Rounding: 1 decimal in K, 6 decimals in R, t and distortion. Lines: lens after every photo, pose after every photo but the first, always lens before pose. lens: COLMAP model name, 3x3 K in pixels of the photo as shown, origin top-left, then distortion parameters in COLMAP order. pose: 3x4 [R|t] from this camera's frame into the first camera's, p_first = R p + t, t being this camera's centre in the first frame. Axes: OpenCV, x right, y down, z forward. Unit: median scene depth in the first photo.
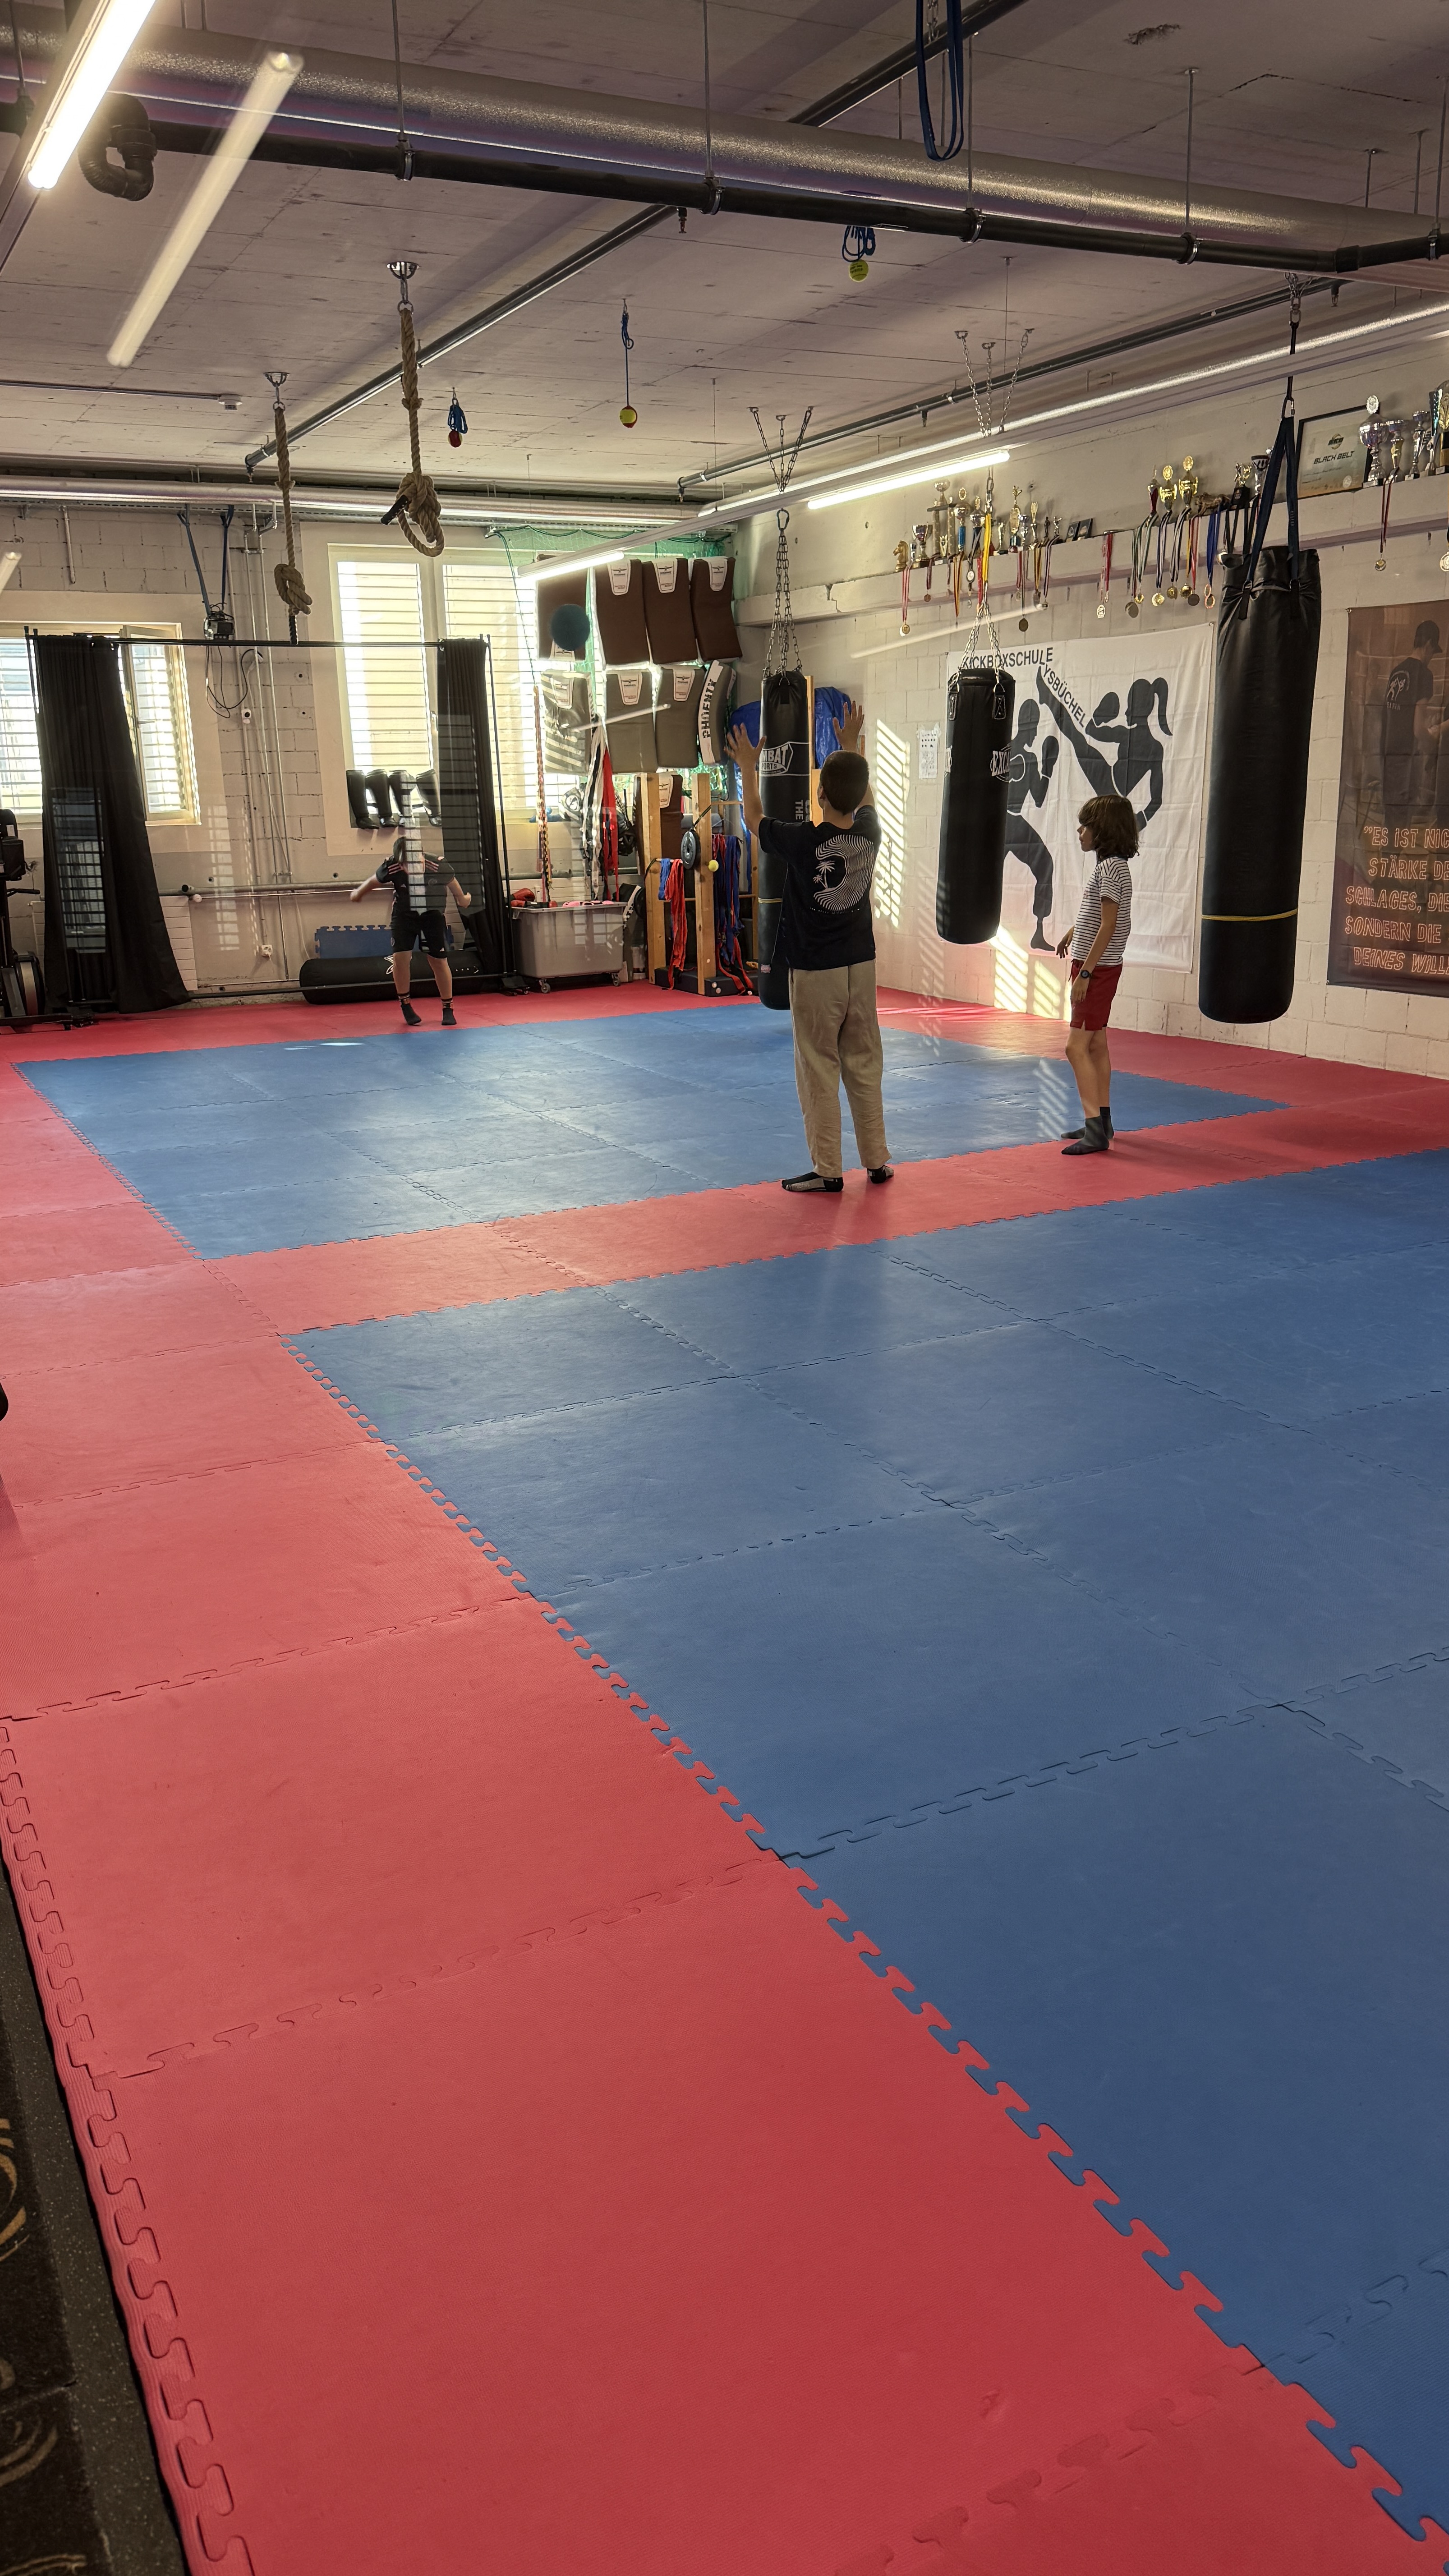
lens RADIAL K [[1820.0, 0, 699.0], [0, 1820.0, 1302.5], [0, 0, 1]] dist [0.067920, -0.086144]
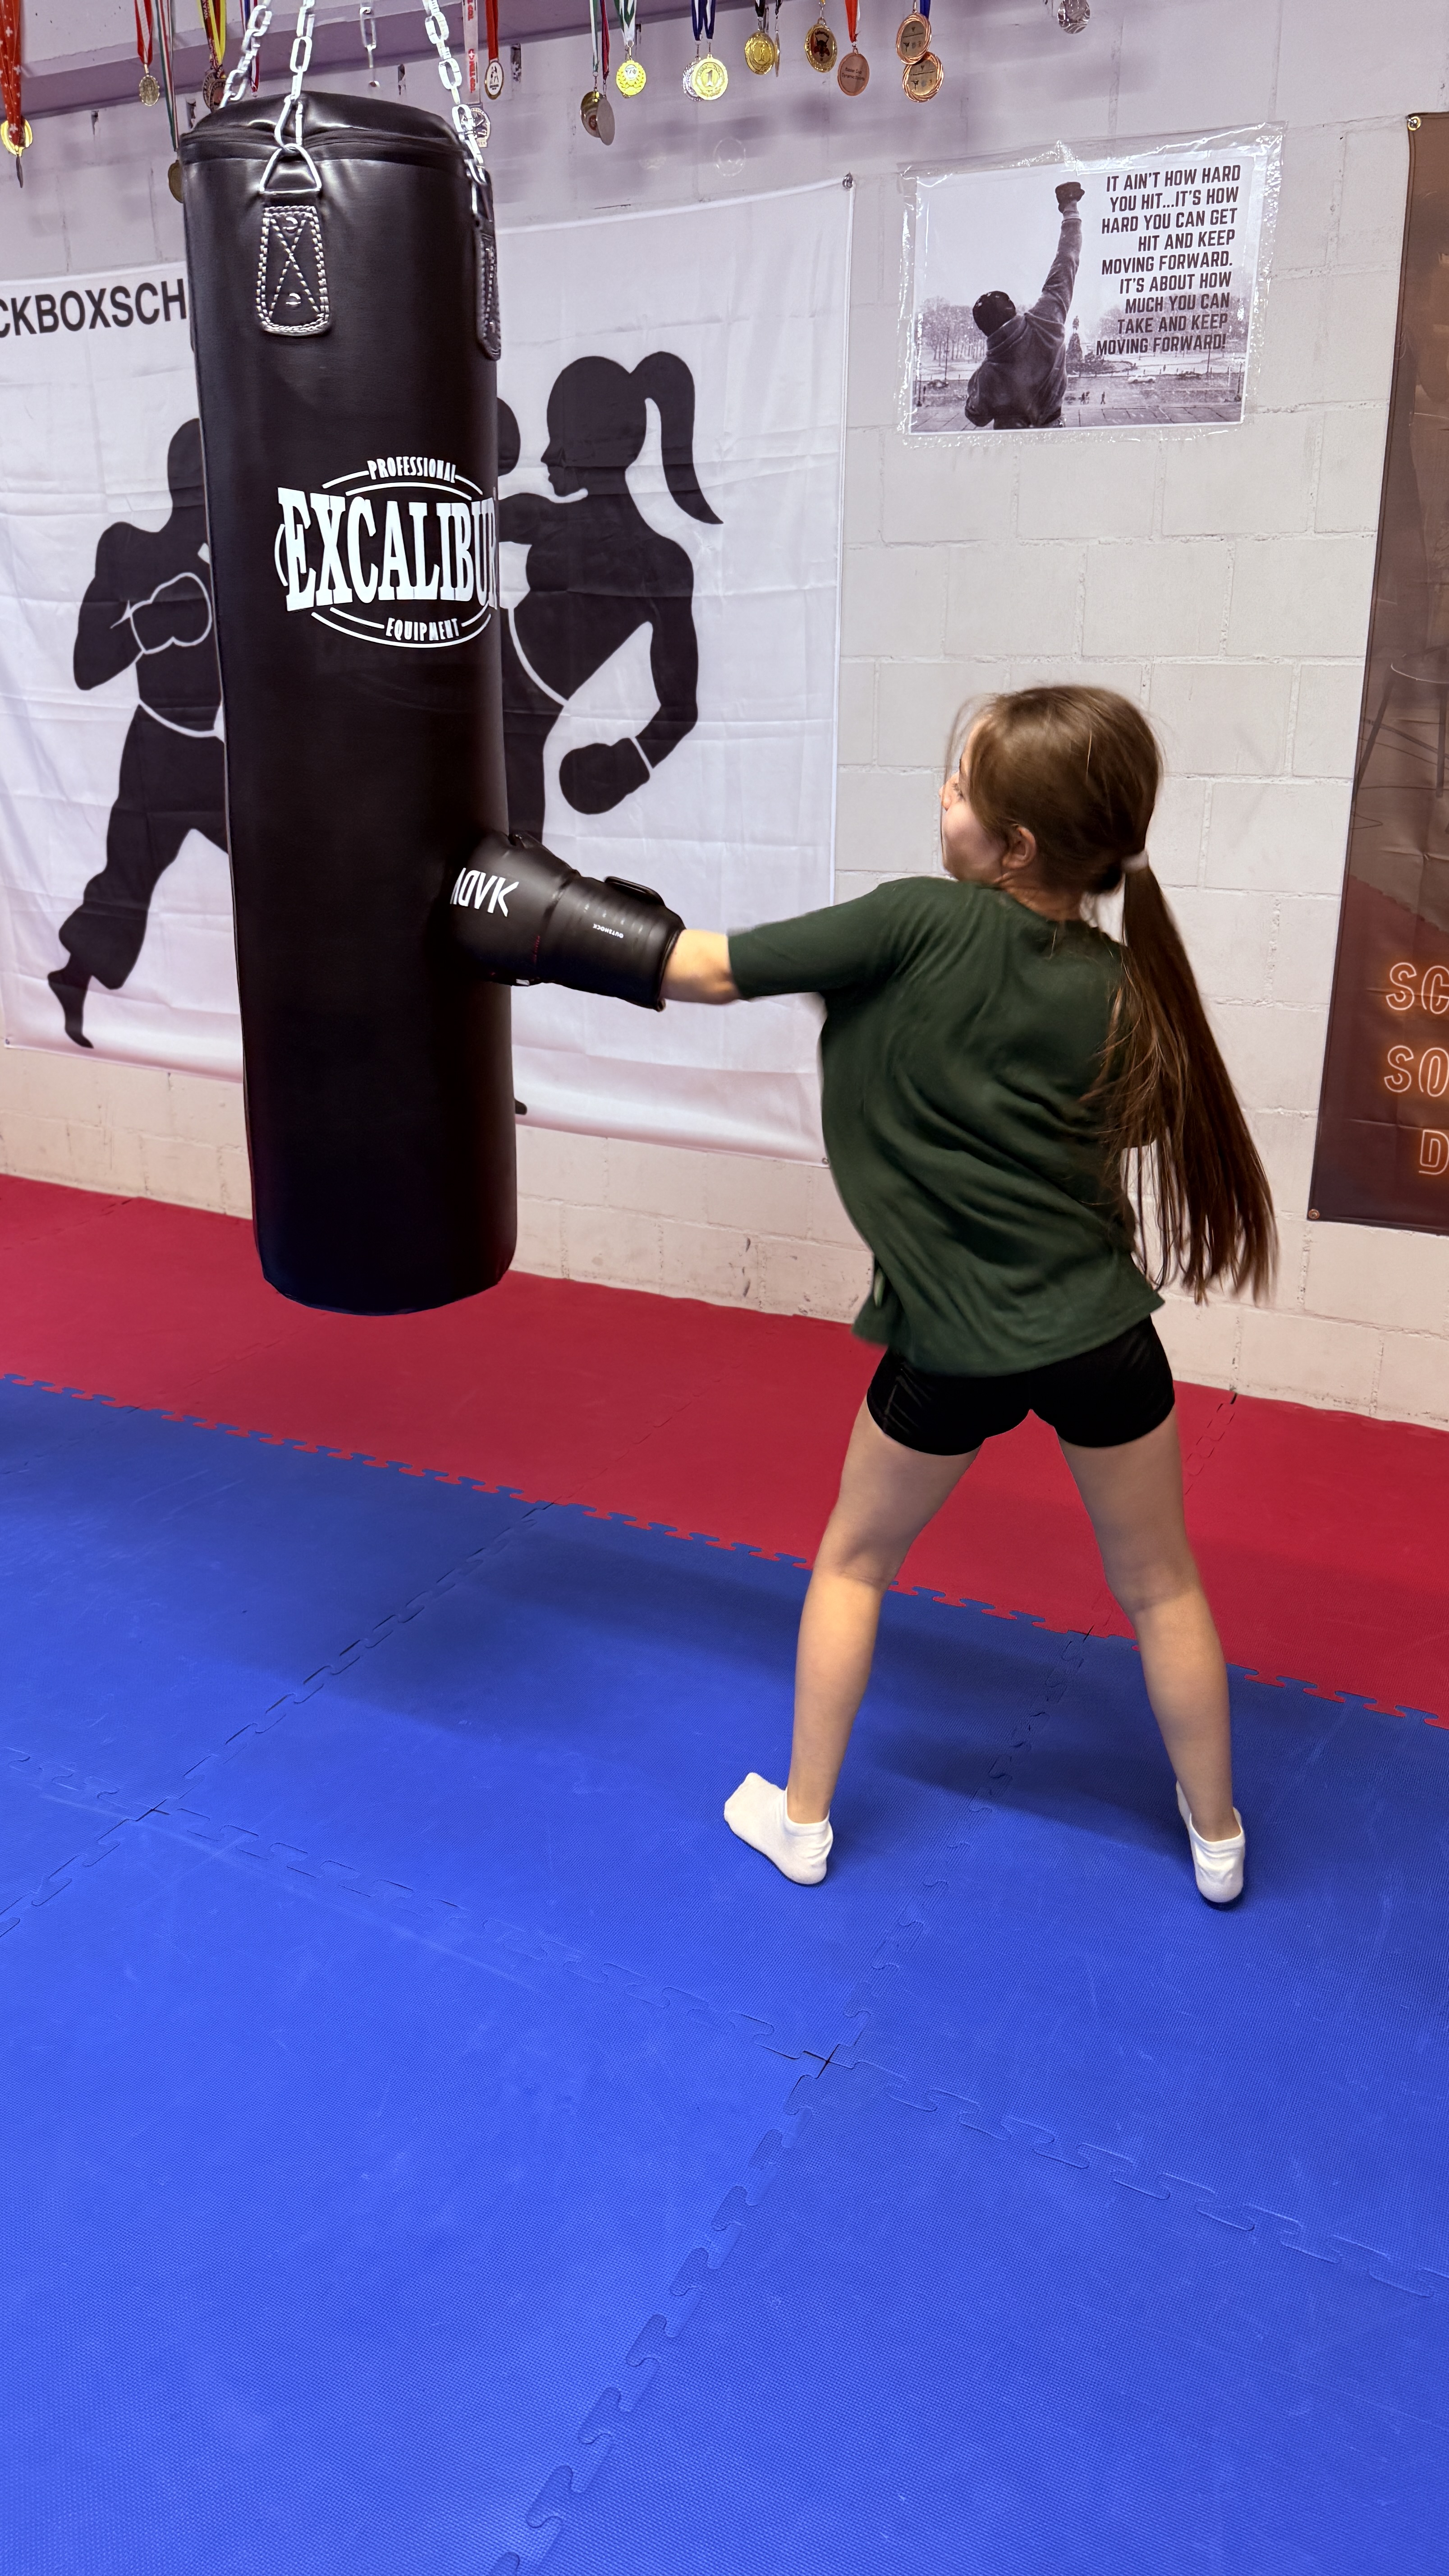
lens RADIAL K [[1819.7, 0, 732.9], [0, 1819.7, 1287.5], [0, 0, 1]] dist [0.067920, -0.086144]
pose [[0.809435, -0.187981, 0.556308, 0.039640], [0.154290, 0.982172, 0.107391, -0.232766], [-0.566577, -0.001093, 0.824008, 0.814490]]
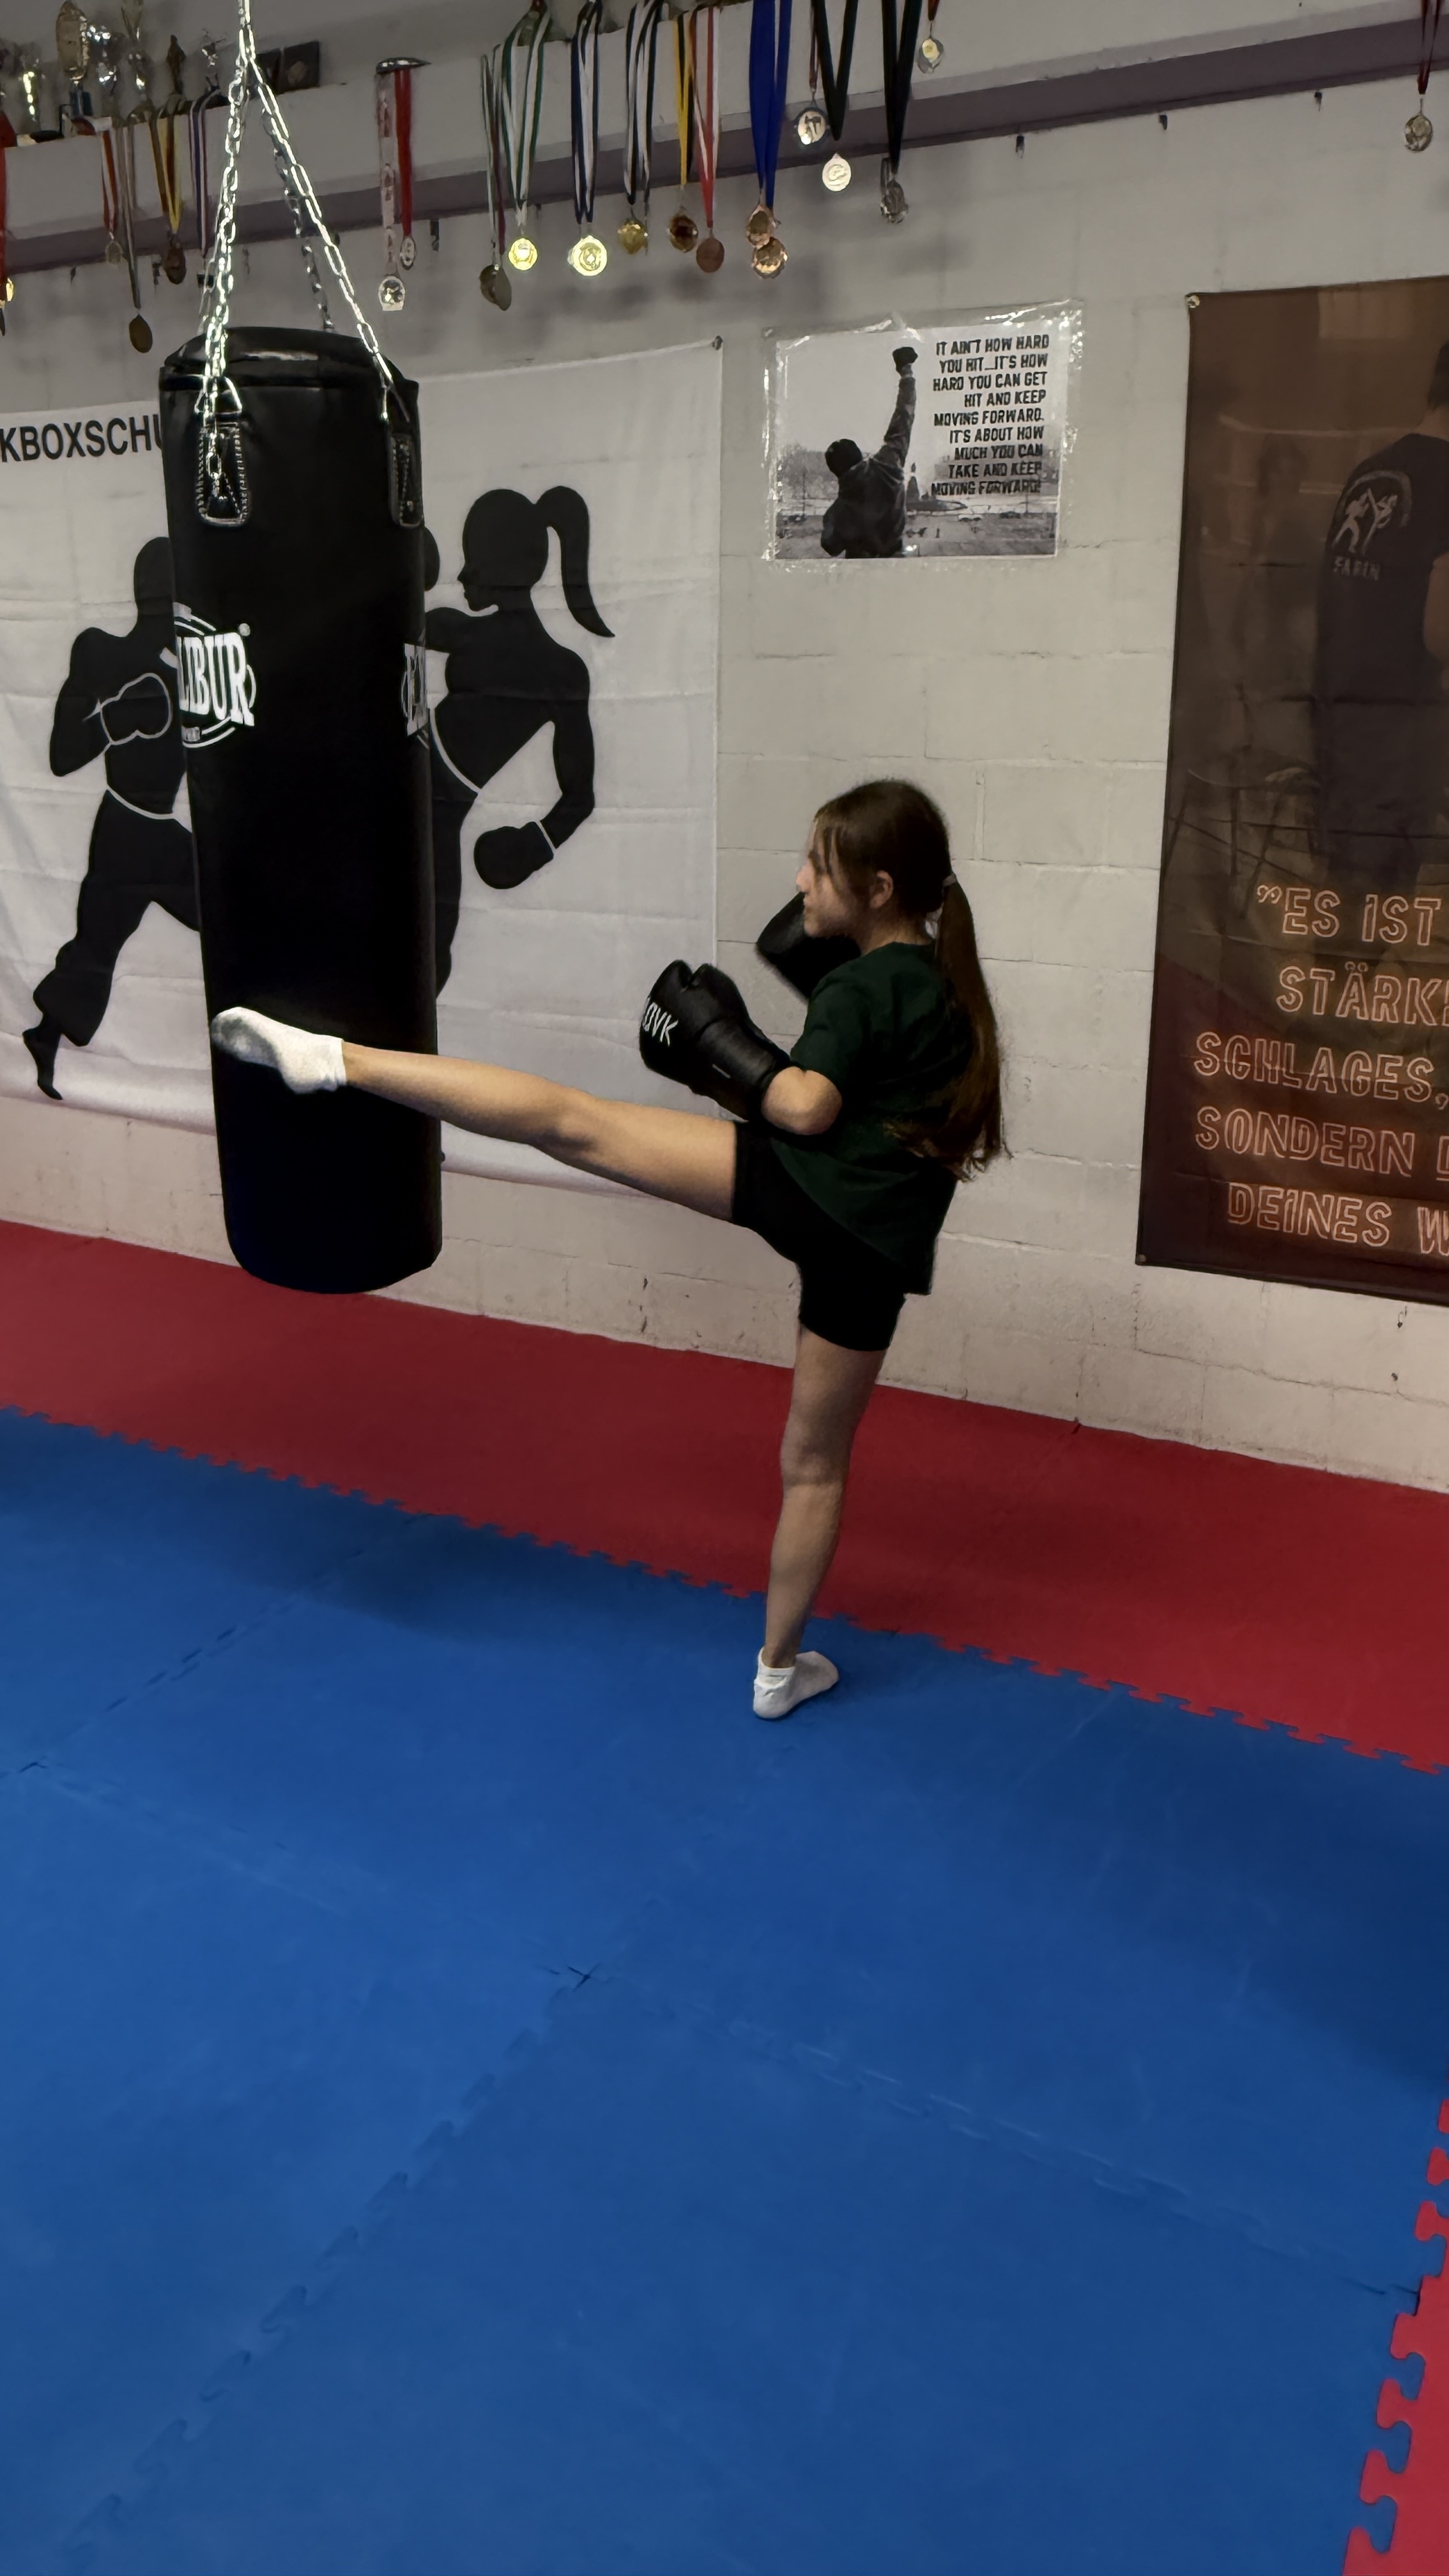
lens RADIAL K [[1820.0, 0, 729.6], [0, 1820.0, 1266.7], [0, 0, 1]] dist [0.067920, -0.086144]
pose [[0.822532, -0.152891, 0.547782, 0.047067], [0.144169, 0.987780, 0.059218, -0.224357], [-0.550142, 0.030265, 0.834523, 0.761363]]
